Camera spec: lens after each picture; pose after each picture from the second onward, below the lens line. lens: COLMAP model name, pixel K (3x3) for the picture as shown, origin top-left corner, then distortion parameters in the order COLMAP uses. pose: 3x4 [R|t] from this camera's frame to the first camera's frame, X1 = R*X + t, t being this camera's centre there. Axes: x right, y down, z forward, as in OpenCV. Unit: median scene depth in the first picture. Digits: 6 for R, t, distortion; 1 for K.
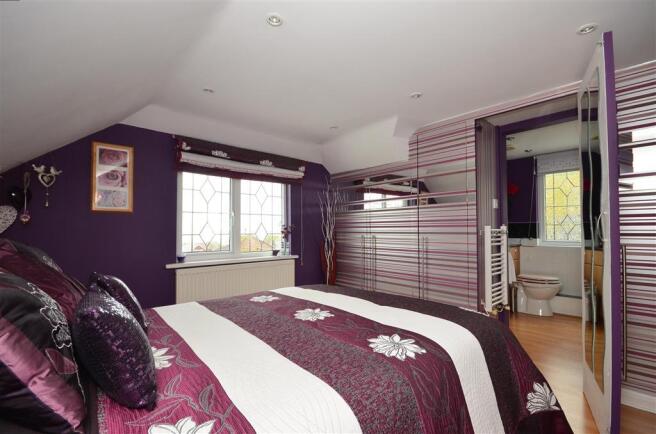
lens RADIAL K [[290.8, 0, 327.3], [0, 290.8, 221.4], [0, 0, 1]] dist [0.001132, 0.000578]
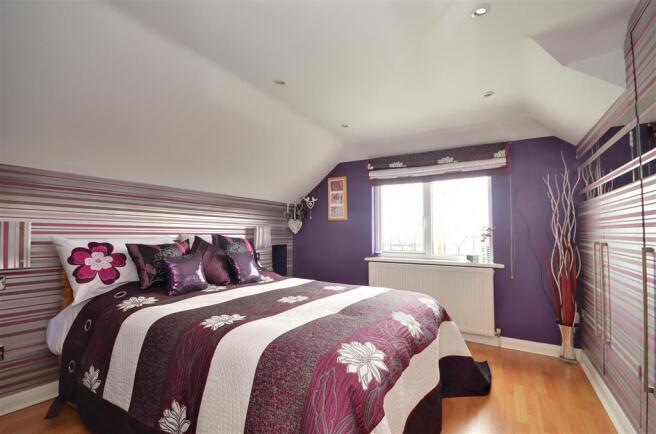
lens RADIAL K [[290.8, 0, 328.8], [0, 290.8, 219.9], [0, 0, 1]] dist [0.001132, 0.000578]
pose [[0.304581, -0.036468, -0.951788, 0.668938], [0.025080, 0.999227, -0.030260, 0.011951], [0.952156, -0.014655, 0.305261, 0.423180]]
